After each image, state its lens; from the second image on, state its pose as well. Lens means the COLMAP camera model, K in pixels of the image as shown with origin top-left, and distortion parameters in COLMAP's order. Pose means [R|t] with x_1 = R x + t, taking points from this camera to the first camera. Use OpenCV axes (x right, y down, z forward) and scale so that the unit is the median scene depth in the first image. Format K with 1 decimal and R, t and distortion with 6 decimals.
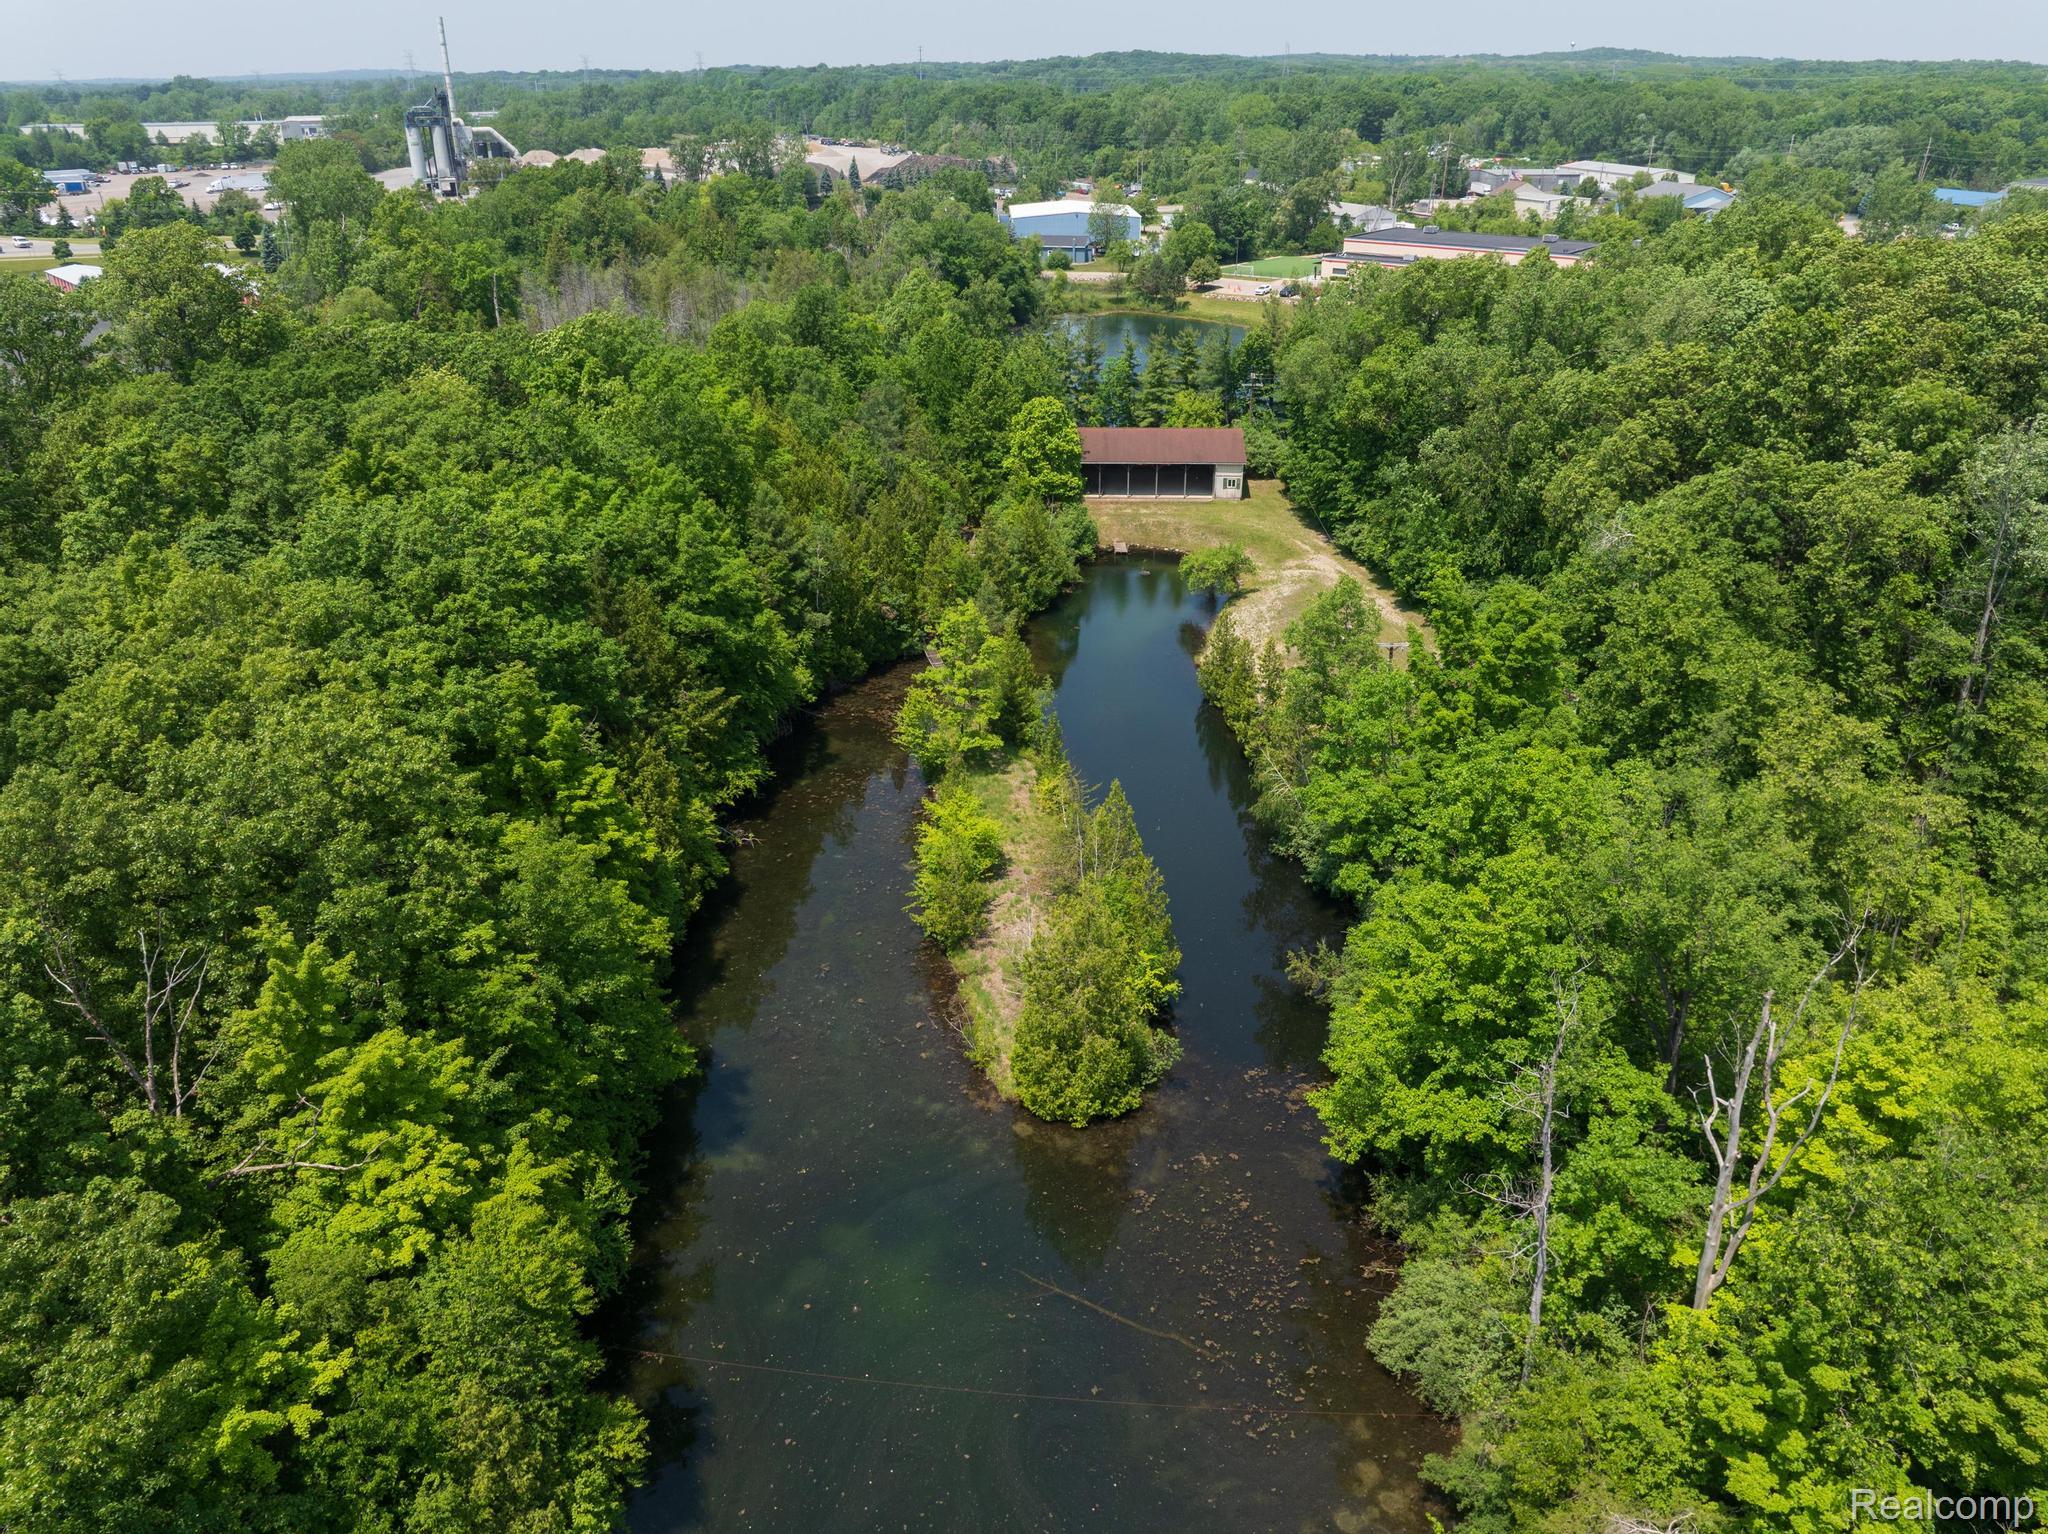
lens RADIAL K [[1445.3, 0, 1028.6], [0, 1445.3, 779.4], [0, 0, 1]] dist [-0.051065, 0.021155]
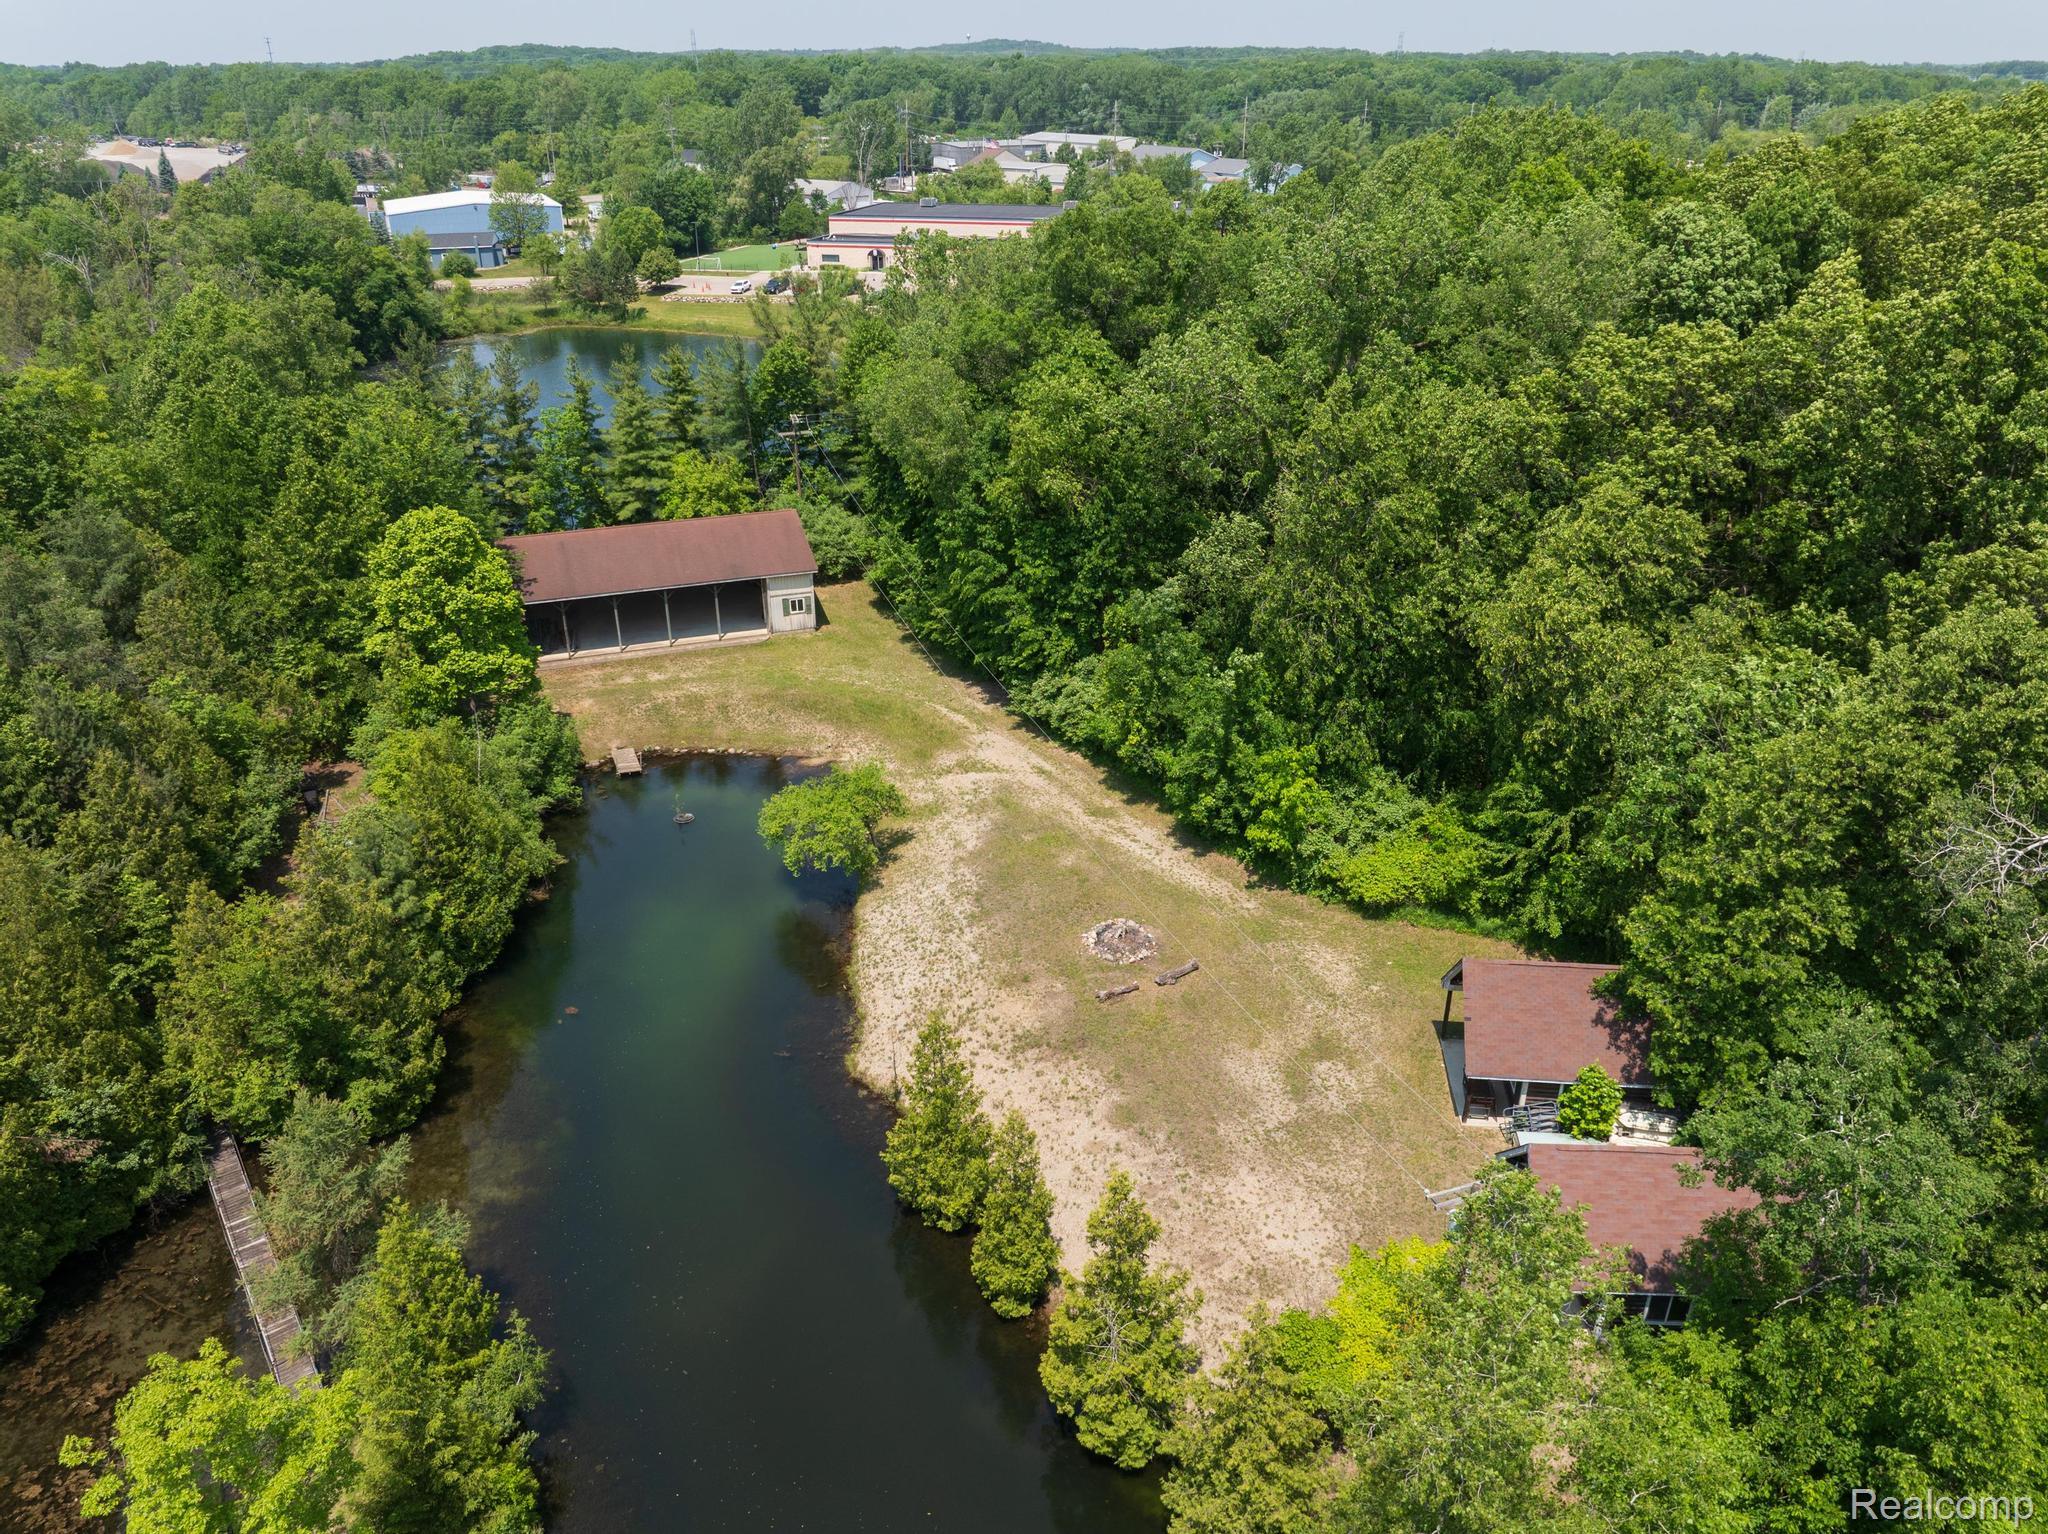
lens RADIAL K [[1445.3, 0, 1031.8], [0, 1445.3, 751.7], [0, 0, 1]] dist [-0.051065, 0.021155]
pose [[0.930353, -0.158394, 0.330688, 0.015190], [0.164302, 0.986357, 0.010203, -0.080085], [-0.327792, 0.044840, 0.943685, 0.242715]]
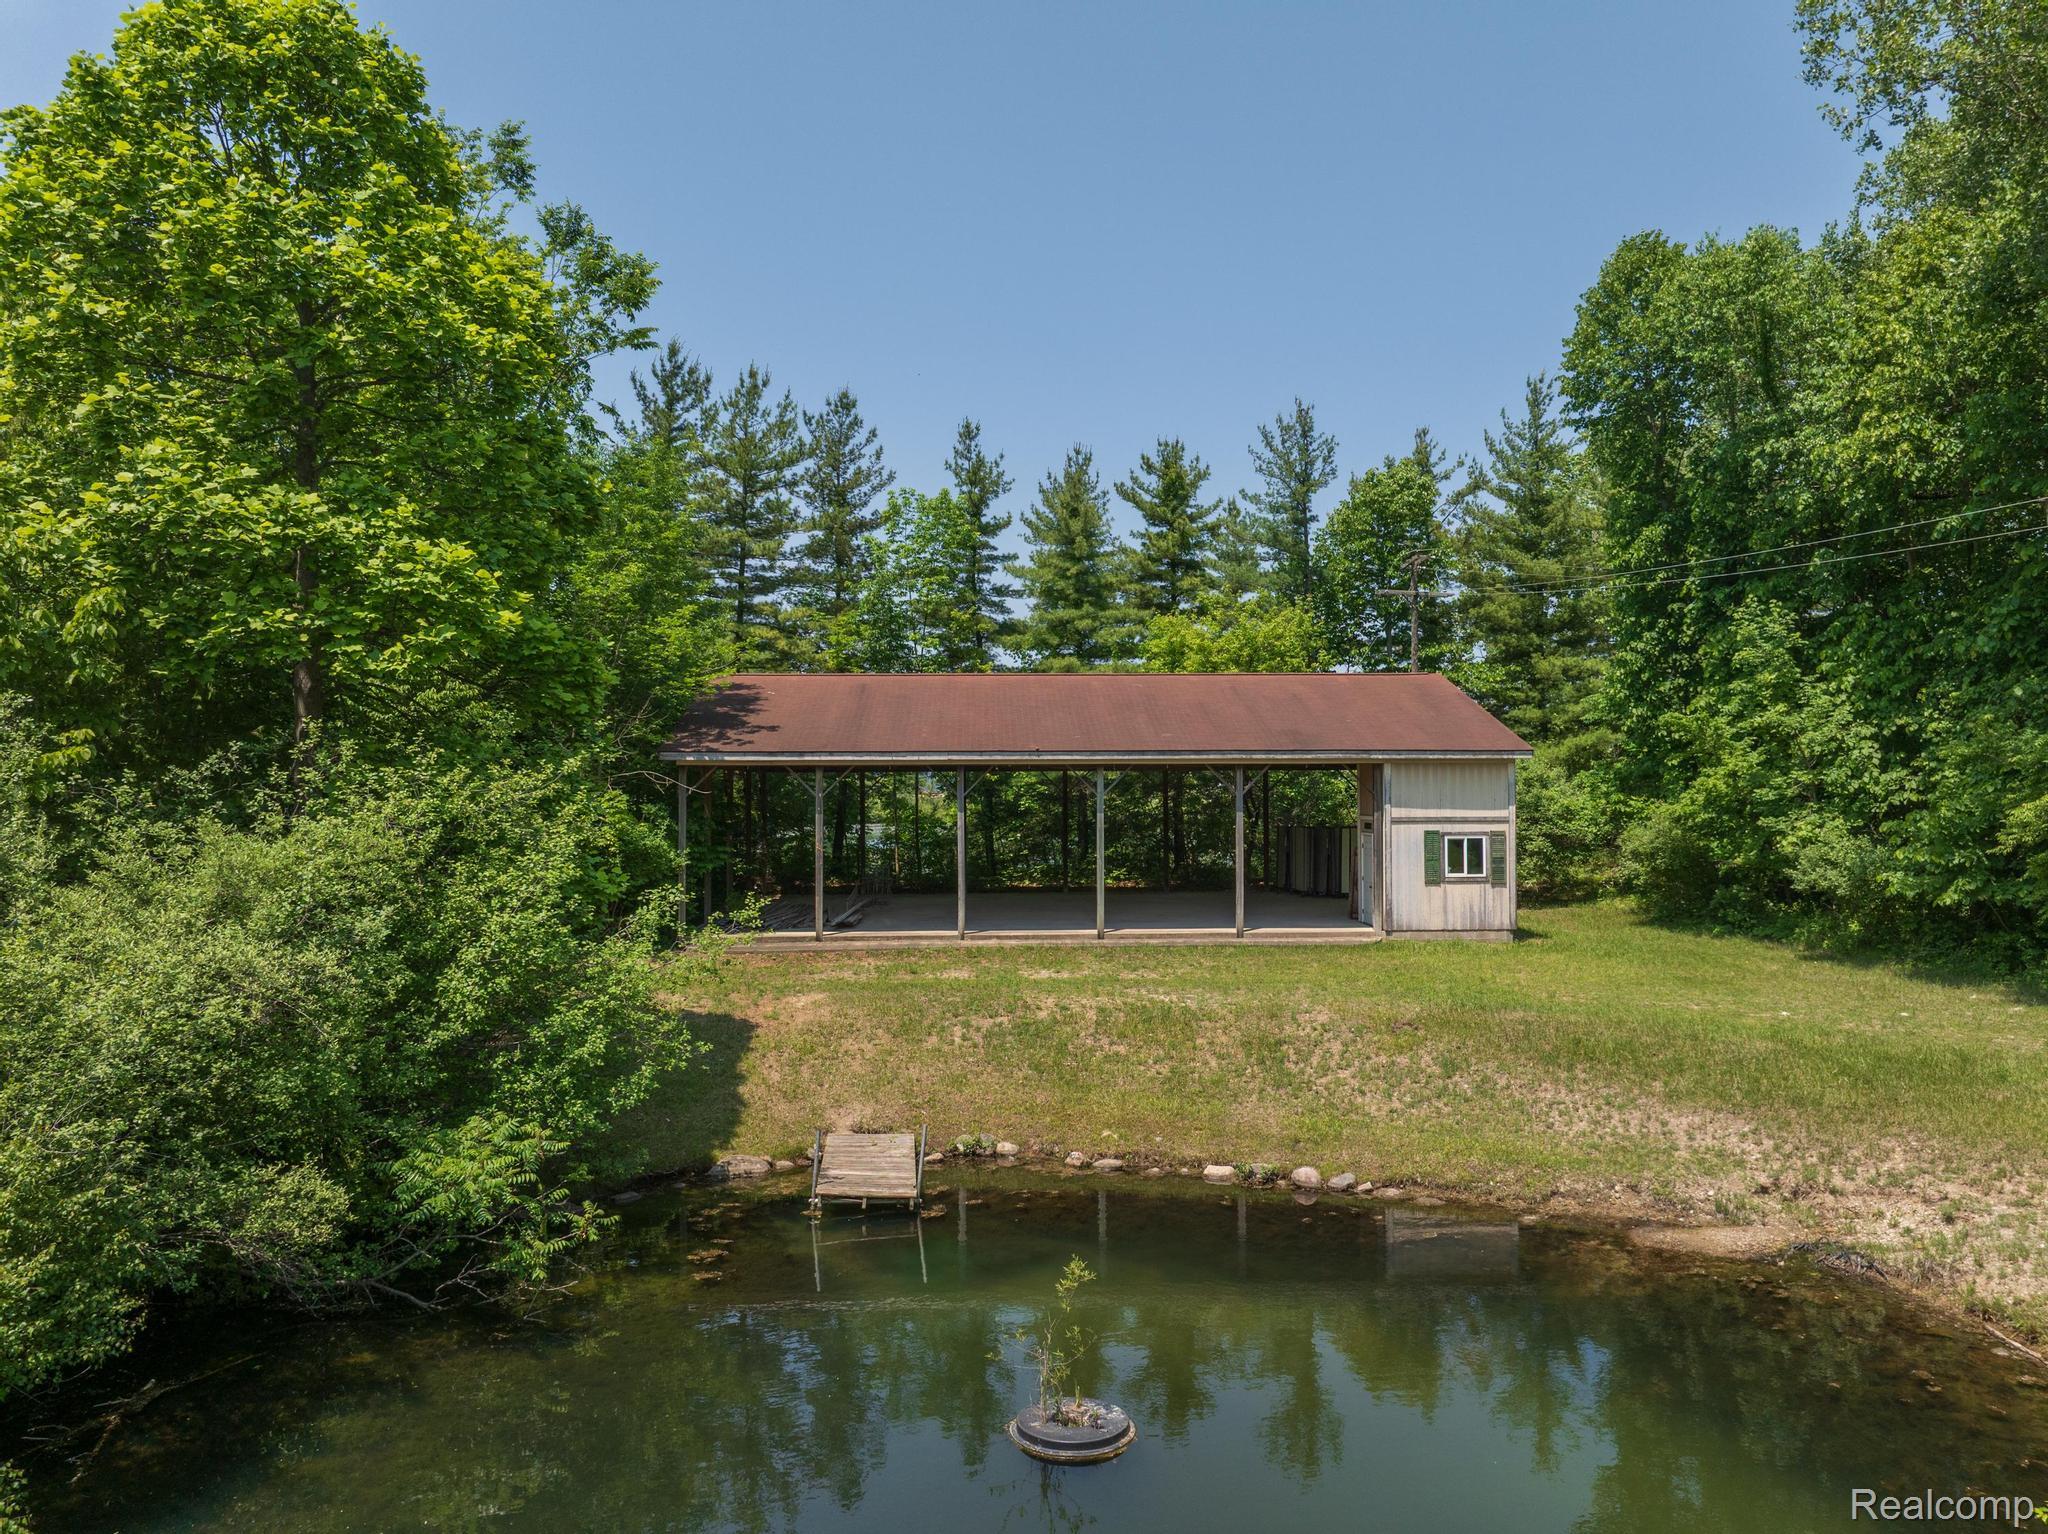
lens RADIAL K [[1445.3, 0, 1014.1], [0, 1445.3, 767.5], [0, 0, 1]] dist [-0.051065, 0.021155]
pose [[0.998484, -0.006338, 0.054674, 0.038479], [0.030384, 0.891748, -0.451511, -0.074044], [-0.045893, 0.452488, 0.890589, 0.476266]]
